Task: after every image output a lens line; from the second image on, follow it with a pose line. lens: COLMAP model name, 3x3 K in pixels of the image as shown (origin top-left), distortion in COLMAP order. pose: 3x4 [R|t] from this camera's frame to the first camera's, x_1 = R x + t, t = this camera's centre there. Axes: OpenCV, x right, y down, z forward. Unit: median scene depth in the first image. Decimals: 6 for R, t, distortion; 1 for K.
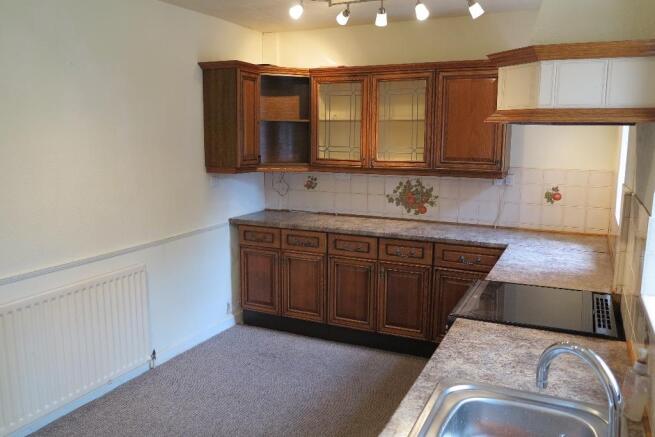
lens RADIAL K [[551.0, 0, 327.5], [0, 551.0, 218.5], [0, 0, 1]] dist [-0.005923, -0.000628]
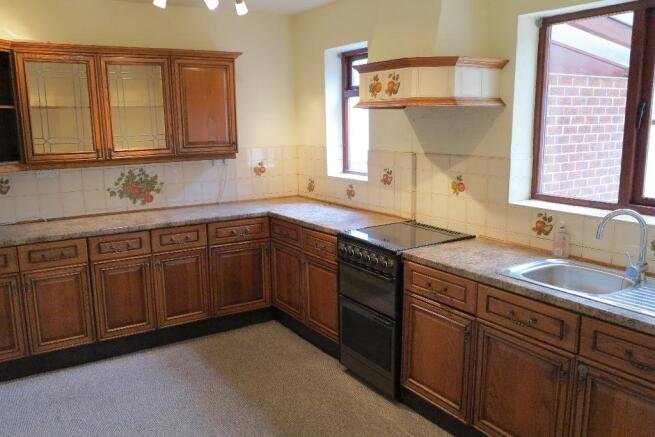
lens RADIAL K [[551.0, 0, 327.5], [0, 551.0, 218.5], [0, 0, 1]] dist [-0.005923, -0.000628]
pose [[0.532087, -0.165058, 0.830445, -0.502803], [0.151756, 0.983523, 0.098250, -0.030376], [-0.832979, 0.073748, 0.548368, 0.210542]]
